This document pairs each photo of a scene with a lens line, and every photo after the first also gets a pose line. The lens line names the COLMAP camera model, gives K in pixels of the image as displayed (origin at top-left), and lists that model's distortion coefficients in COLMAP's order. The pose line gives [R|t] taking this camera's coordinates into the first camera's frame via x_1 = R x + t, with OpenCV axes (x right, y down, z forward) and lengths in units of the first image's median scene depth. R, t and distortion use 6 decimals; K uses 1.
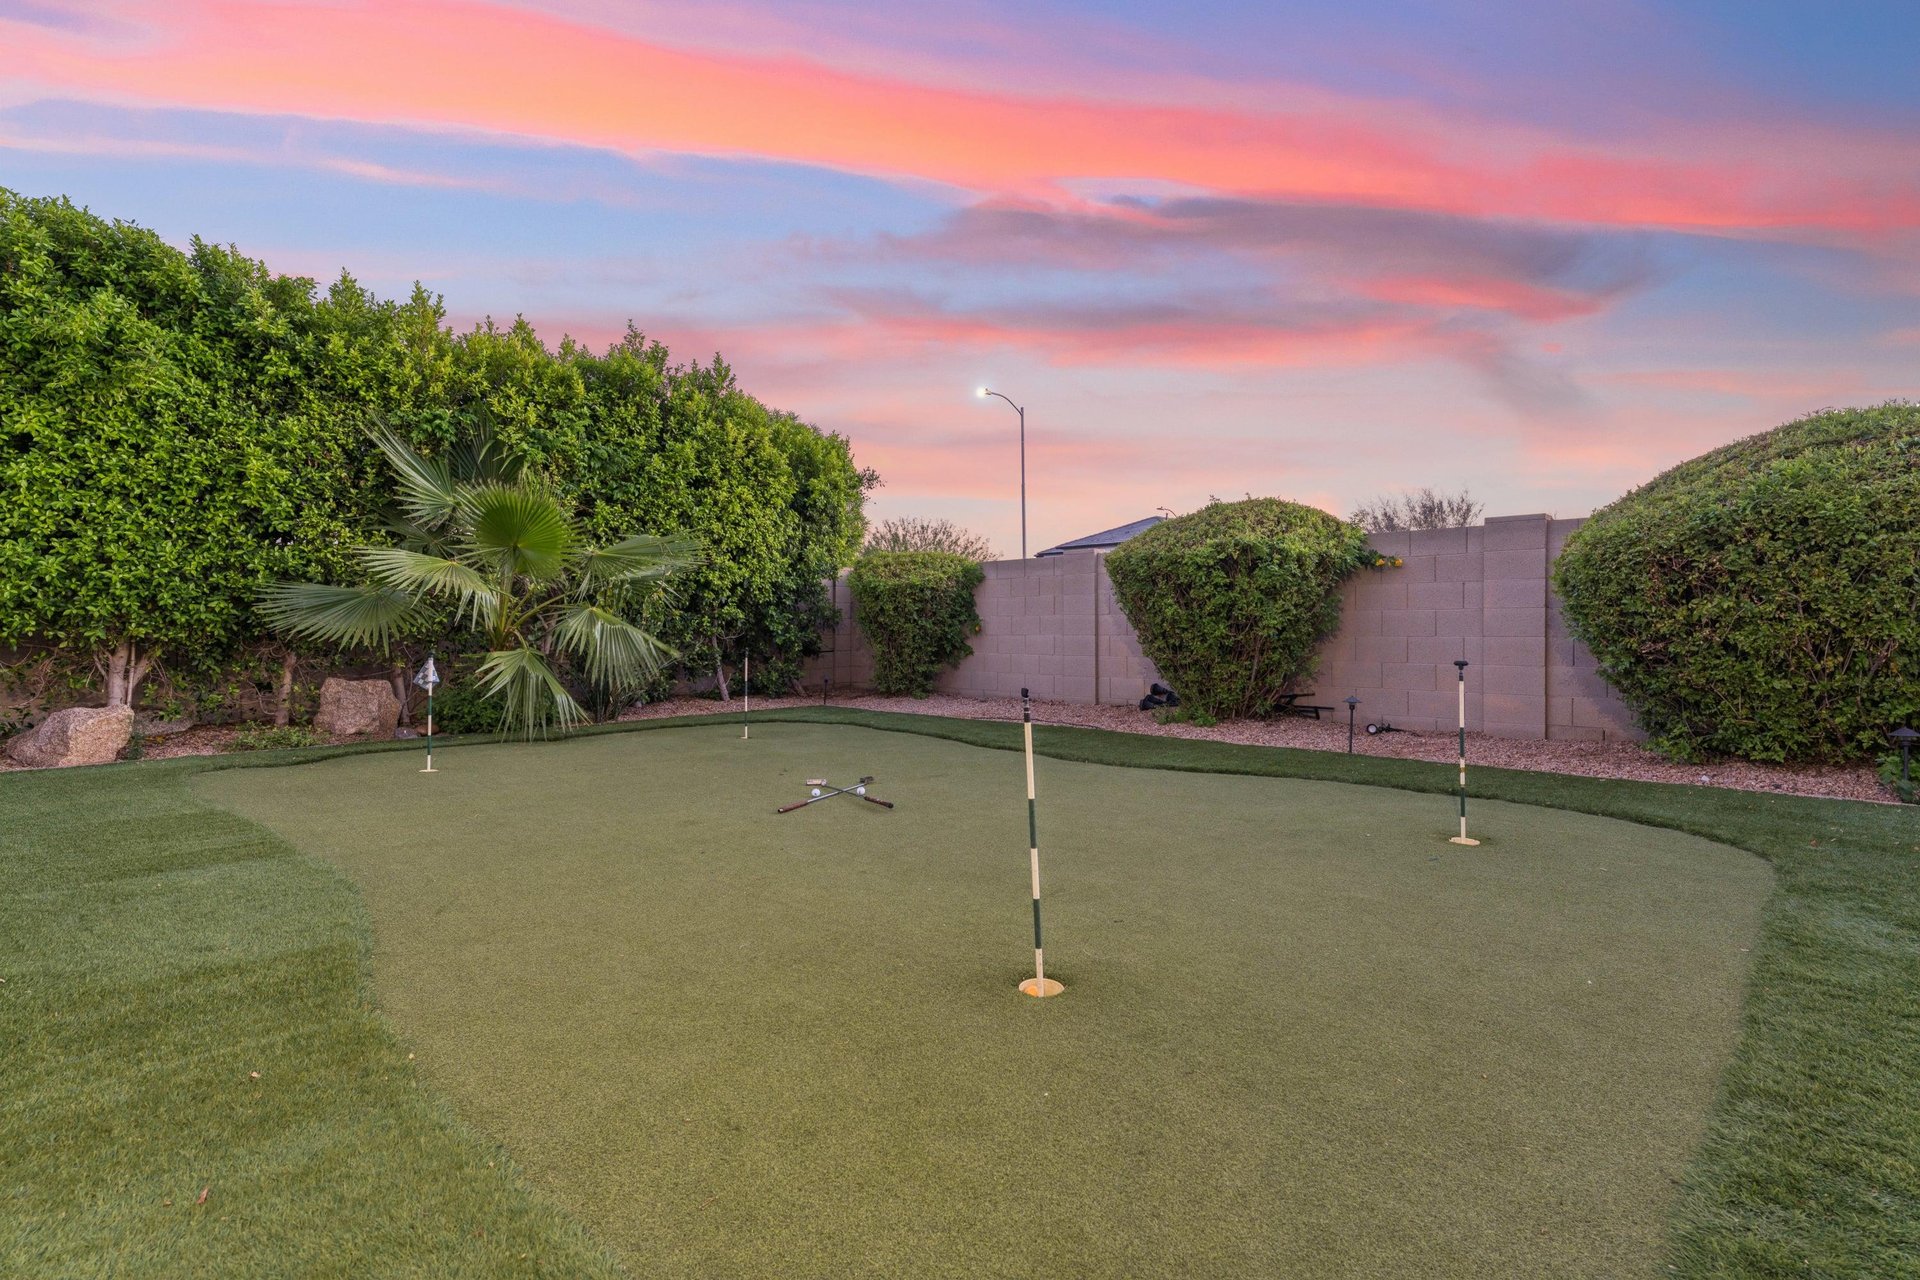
lens RADIAL K [[910.0, 0, 963.8], [0, 910.0, 645.8], [0, 0, 1]] dist [0.000337, -0.000315]
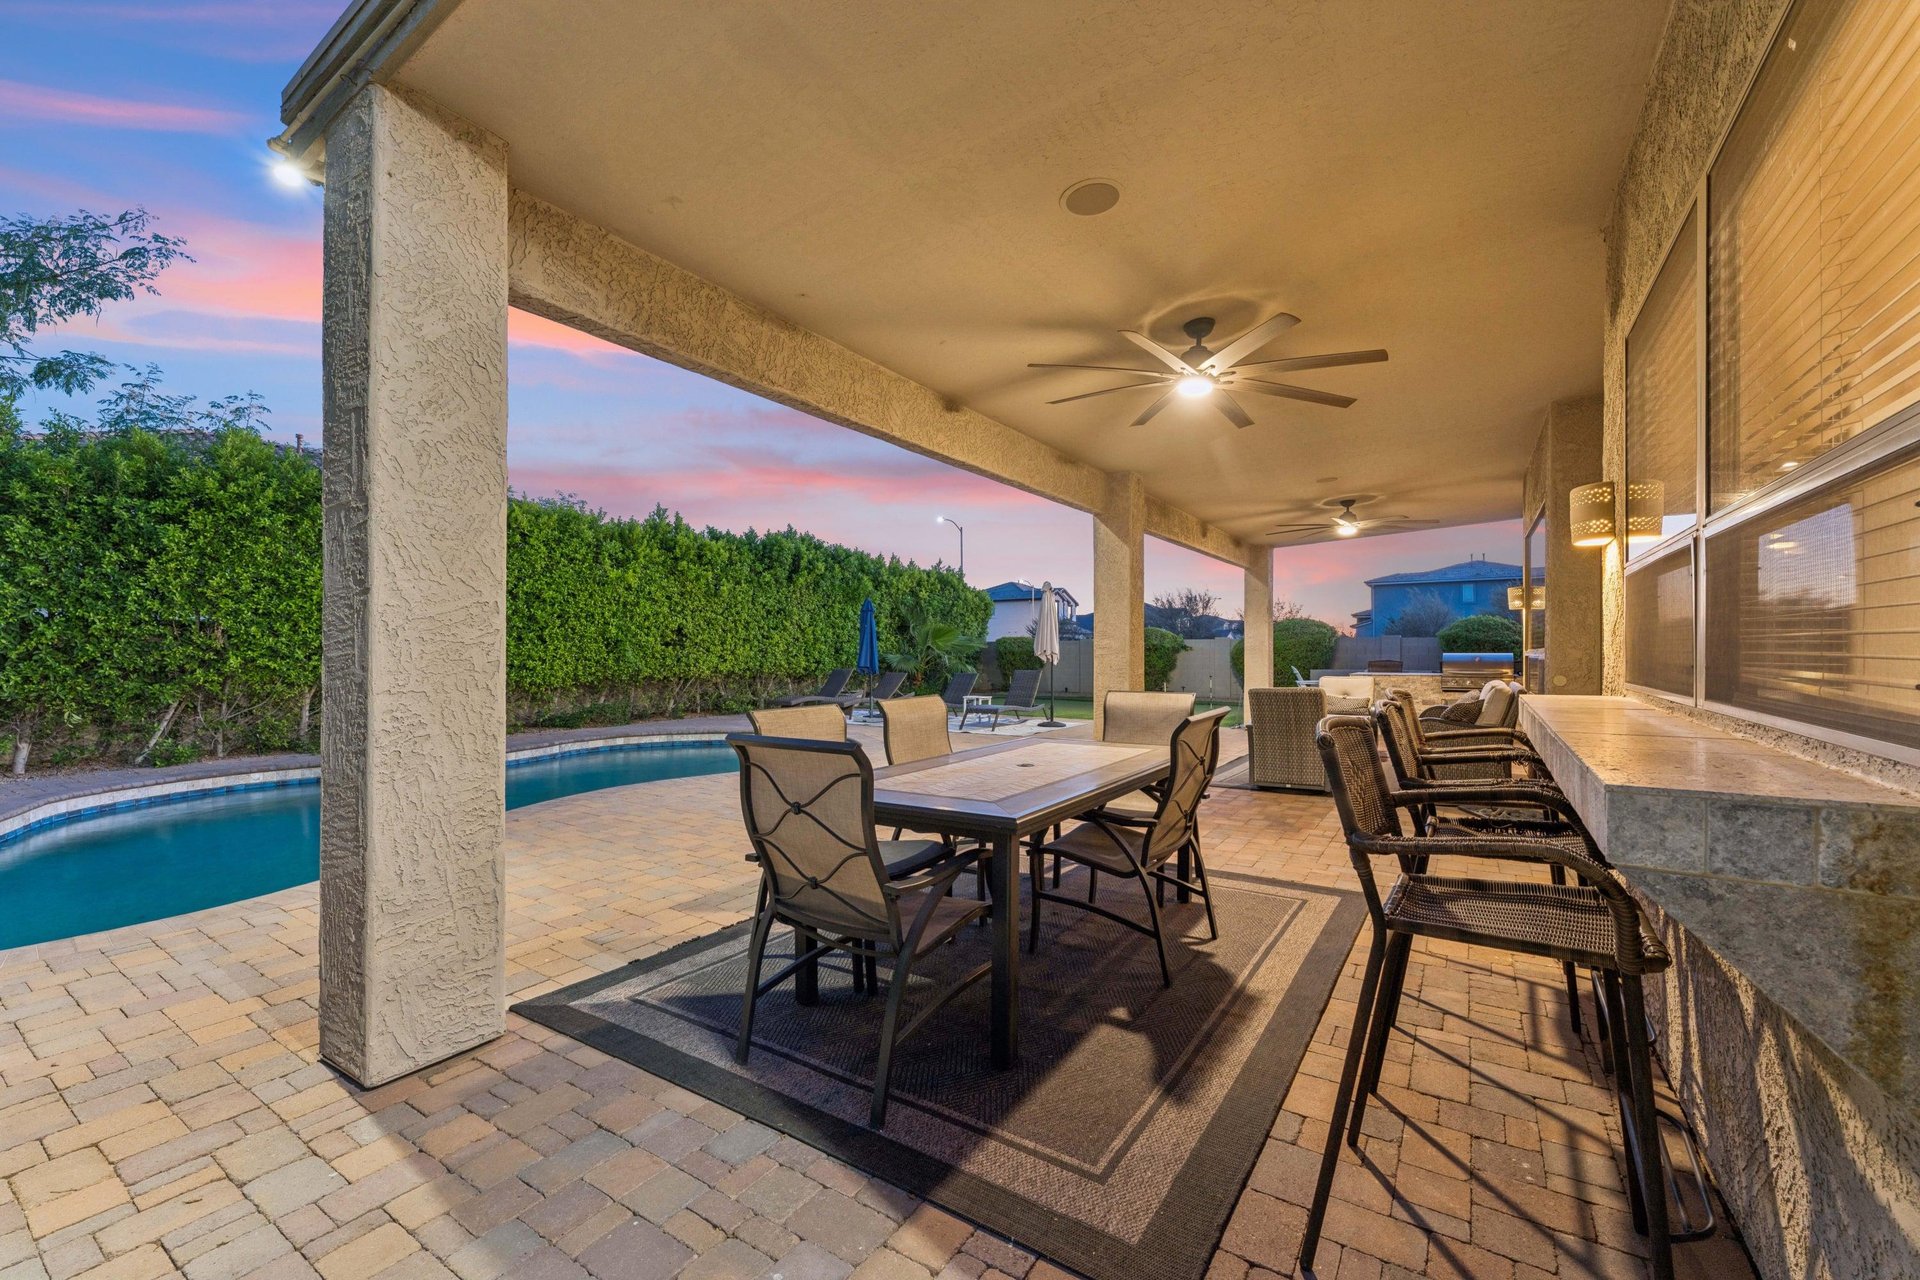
lens RADIAL K [[768.2, 0, 960.0], [0, 768.2, 640.0], [0, 0, 1]] dist [-0.001742, -0.000206]
pose [[0.981302, 0.007338, 0.192336, -0.905535], [0.000461, 0.999181, -0.040470, -0.005073], [-0.192476, 0.039802, 0.980494, -1.604836]]
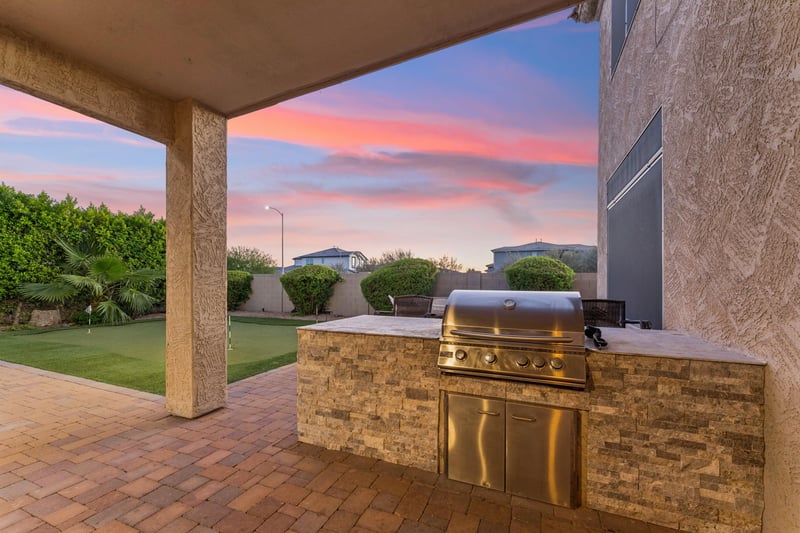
lens RADIAL K [[325.8, 0, 401.2], [0, 325.8, 281.1], [0, 0, 1]] dist [-0.000391, -0.000162]
pose [[0.926369, 0.011187, 0.376452, 0.109090], [-0.000945, 0.999625, -0.027379, -0.039111], [-0.376617, 0.025007, 0.926031, -0.625473]]
